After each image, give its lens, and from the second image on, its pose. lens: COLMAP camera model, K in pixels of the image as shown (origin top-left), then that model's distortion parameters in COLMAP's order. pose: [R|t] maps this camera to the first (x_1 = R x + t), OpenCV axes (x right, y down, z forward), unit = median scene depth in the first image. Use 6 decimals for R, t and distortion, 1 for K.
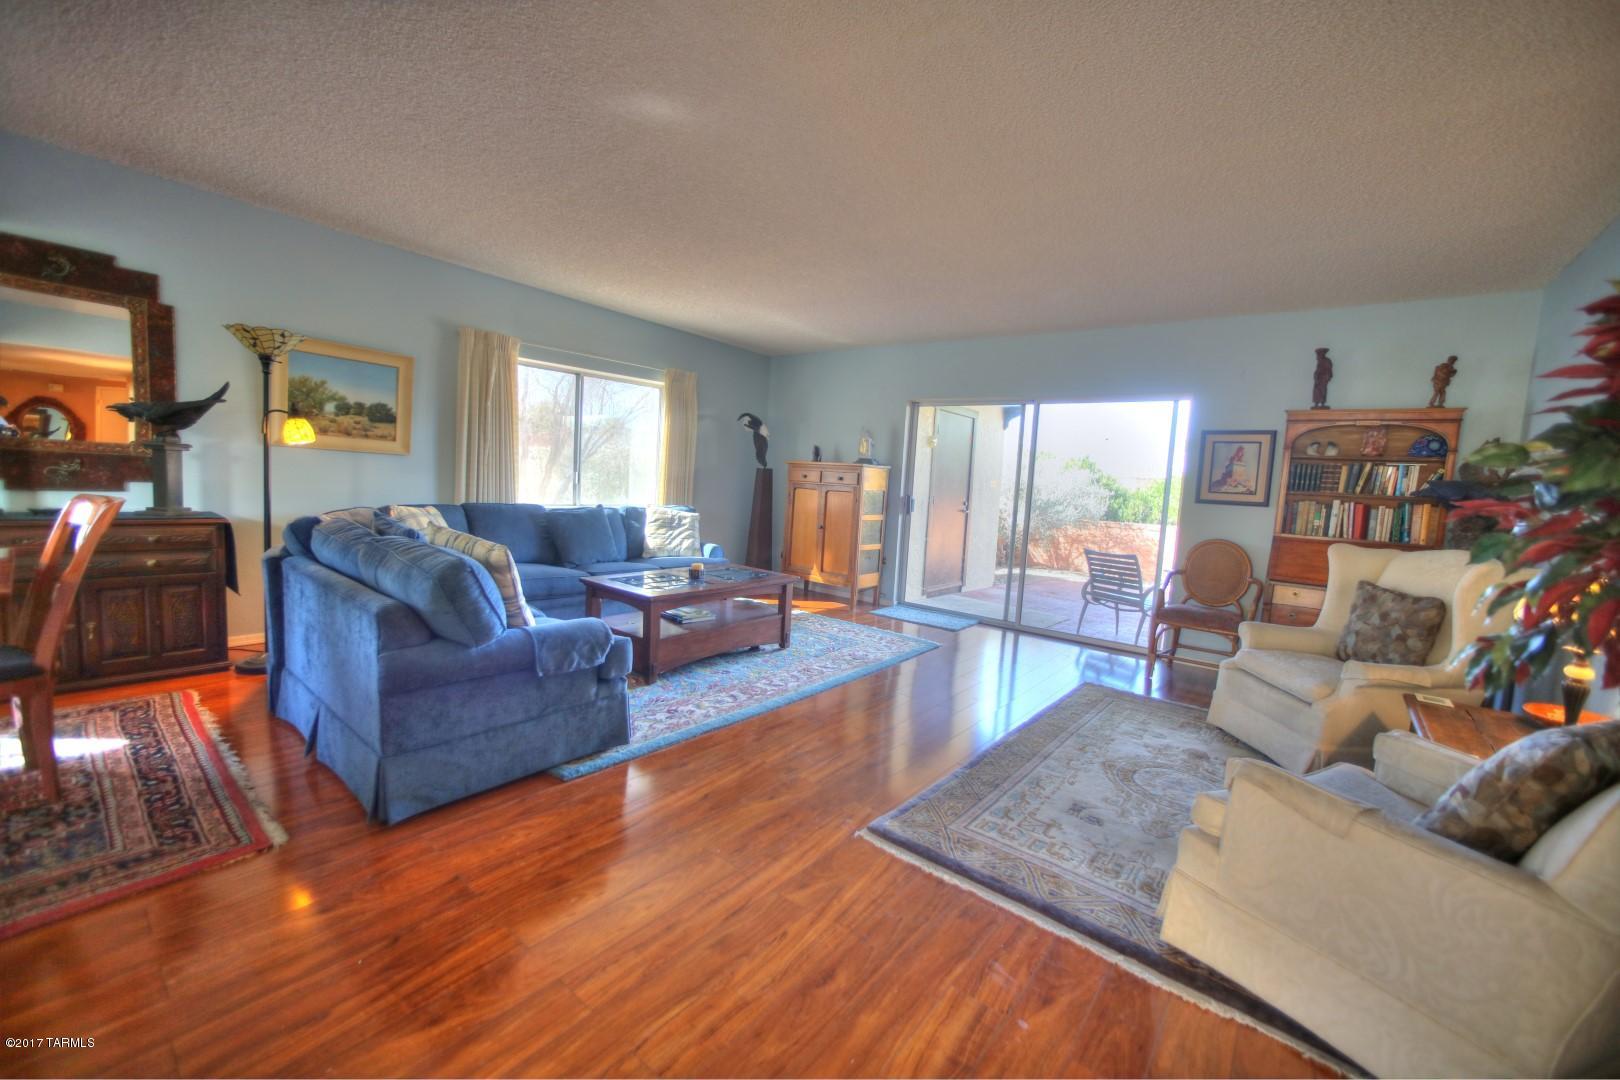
lens RADIAL K [[643.1, 0, 814.5], [0, 643.1, 539.6], [0, 0, 1]] dist [-0.040757, 0.017611]
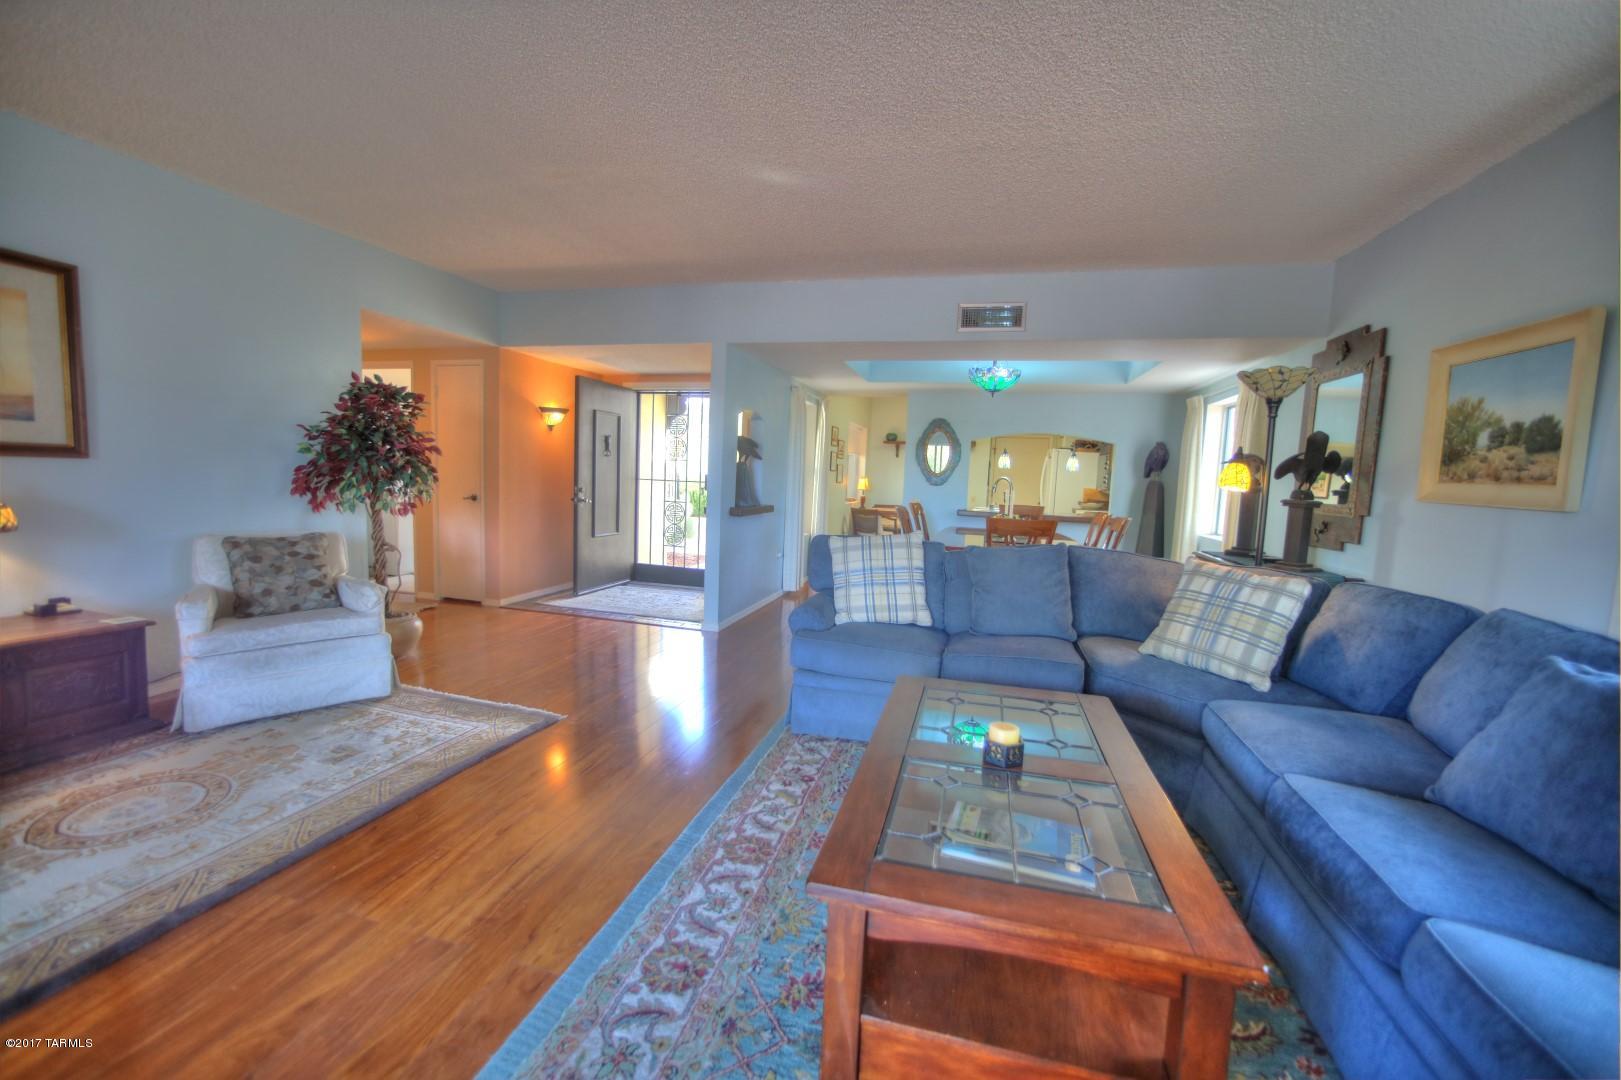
lens RADIAL K [[643.5, 0, 815.0], [0, 643.5, 539.6], [0, 0, 1]] dist [-0.040757, 0.017611]
pose [[-0.909463, -0.055139, -0.412112, 0.093056], [-0.131590, 0.978390, 0.159492, -0.124751], [0.394412, 0.199282, -0.897065, 1.334145]]
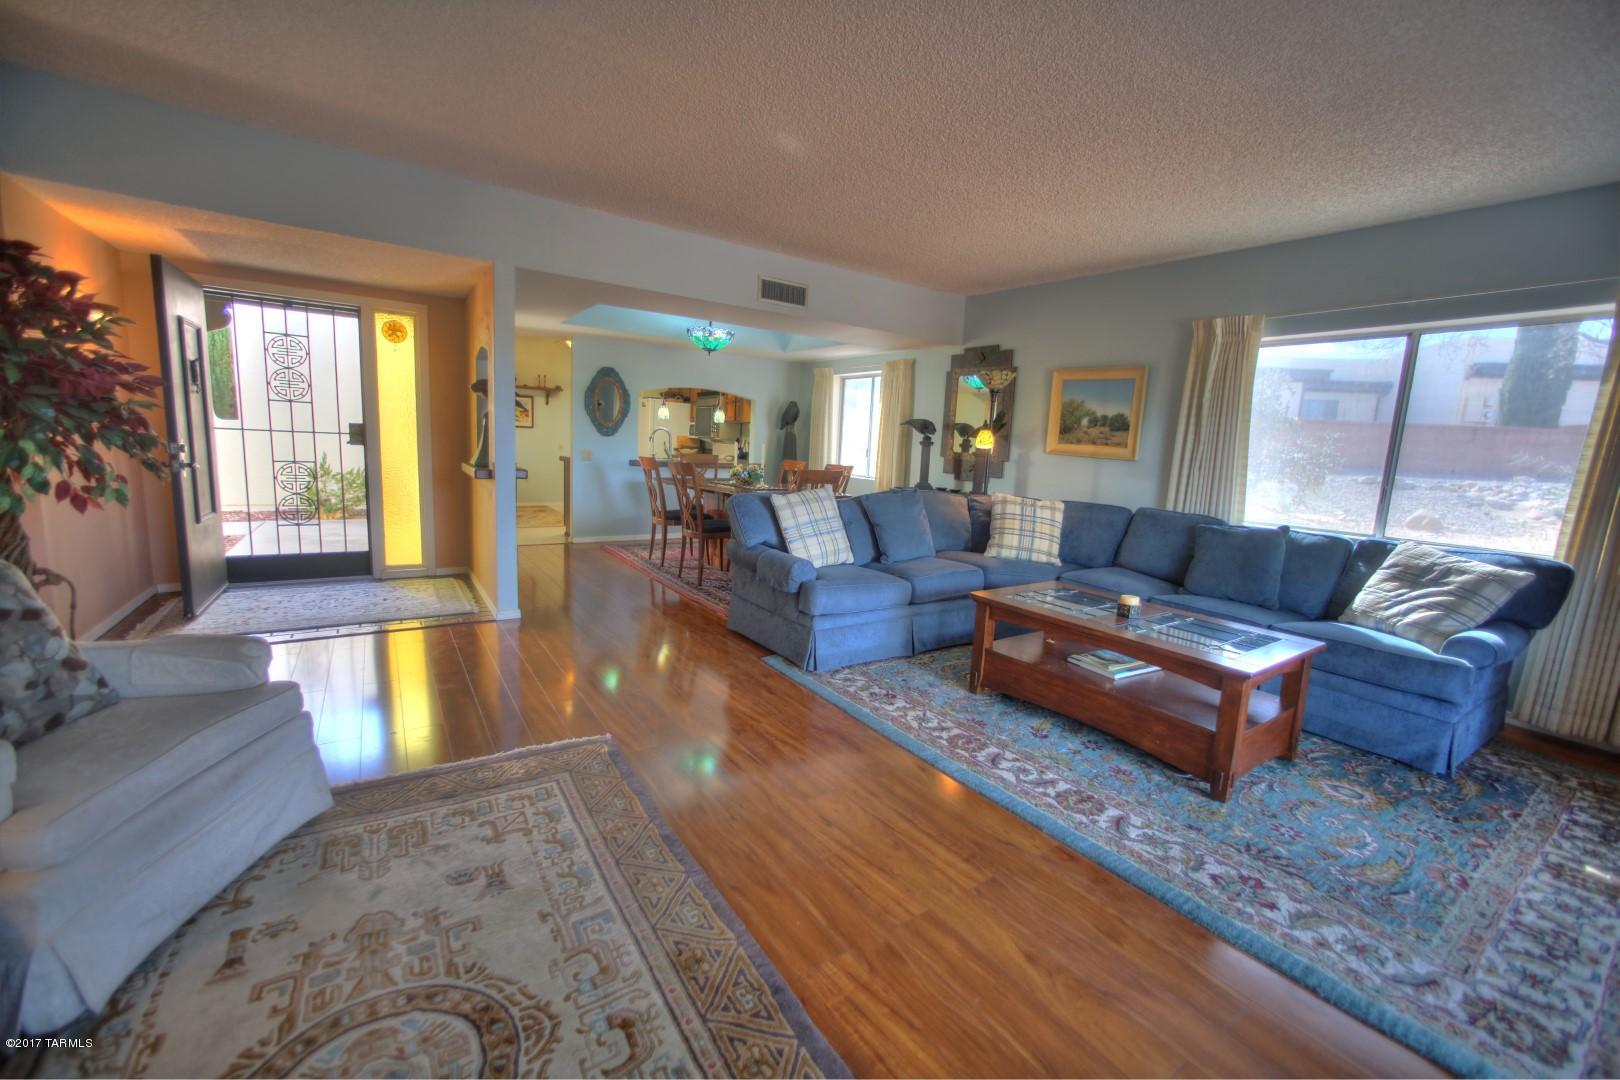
lens RADIAL K [[643.1, 0, 814.5], [0, 643.1, 539.6], [0, 0, 1]] dist [-0.040757, 0.017611]
pose [[-0.284721, 0.071336, -0.955953, 0.584563], [-0.157791, 0.980137, 0.120137, -0.052295], [0.945535, 0.185046, -0.267810, 0.887496]]
